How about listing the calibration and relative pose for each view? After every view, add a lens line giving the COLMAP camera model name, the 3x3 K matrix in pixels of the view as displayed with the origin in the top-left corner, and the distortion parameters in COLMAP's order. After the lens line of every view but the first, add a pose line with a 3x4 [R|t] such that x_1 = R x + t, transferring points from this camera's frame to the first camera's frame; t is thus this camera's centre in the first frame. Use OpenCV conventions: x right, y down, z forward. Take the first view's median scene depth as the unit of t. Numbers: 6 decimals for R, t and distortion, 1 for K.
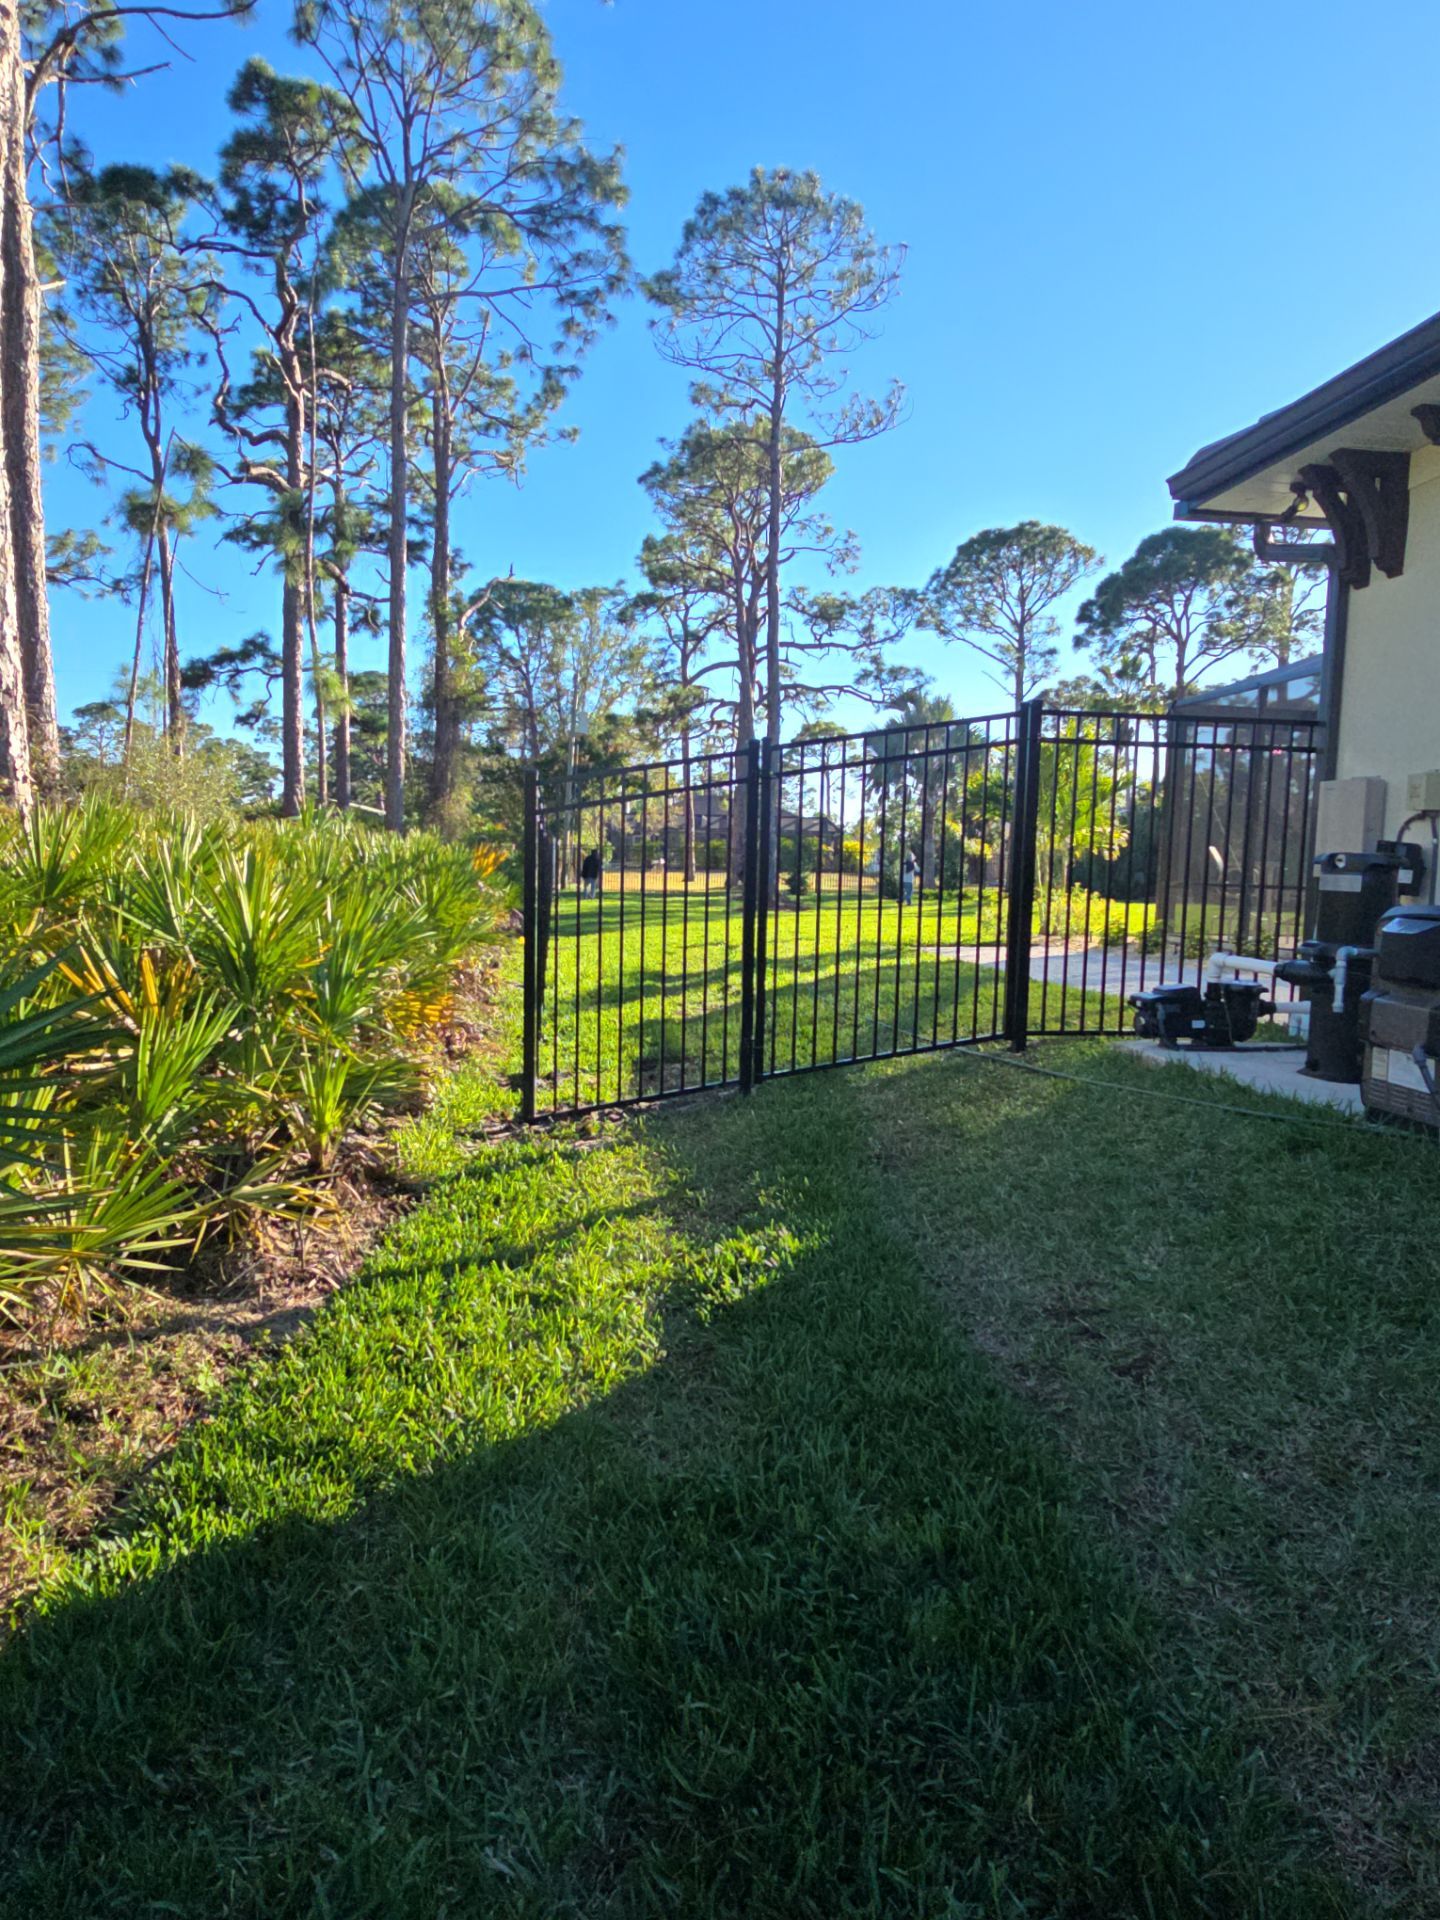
lens RADIAL K [[1174.5, 0, 712.8], [0, 1174.5, 967.2], [0, 0, 1]] dist [-0.002063, 0.004103]
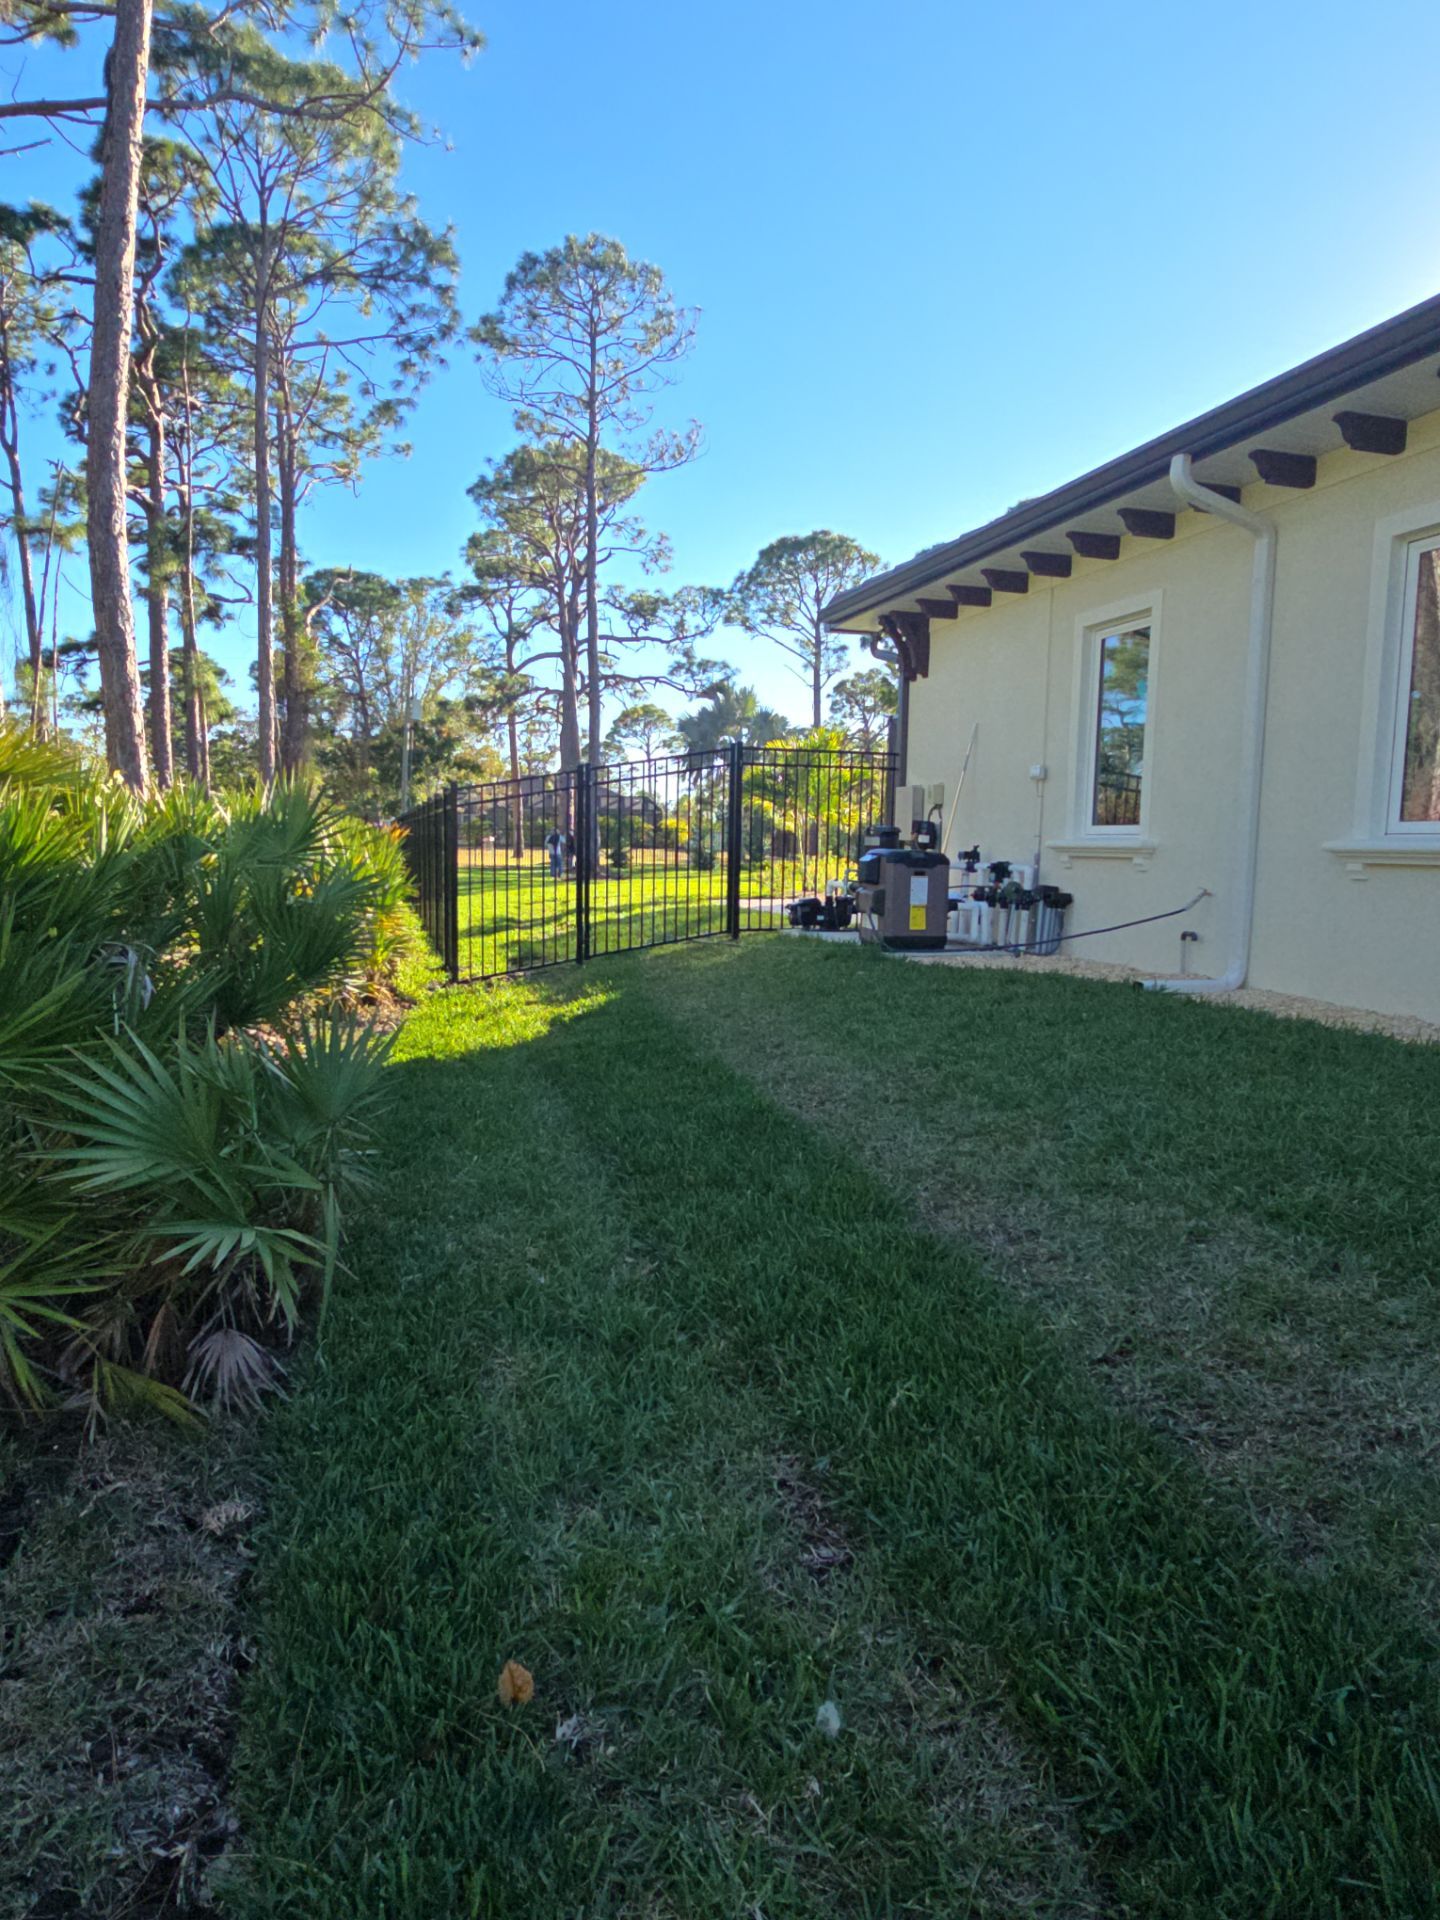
lens RADIAL K [[1184.4, 0, 709.7], [0, 1184.4, 964.3], [0, 0, 1]] dist [0.001770, 0.000898]
pose [[0.989607, -0.021368, 0.142200, -0.005650], [0.019172, 0.999675, 0.016792, 0.014056], [-0.142513, -0.013891, 0.989695, -0.138058]]
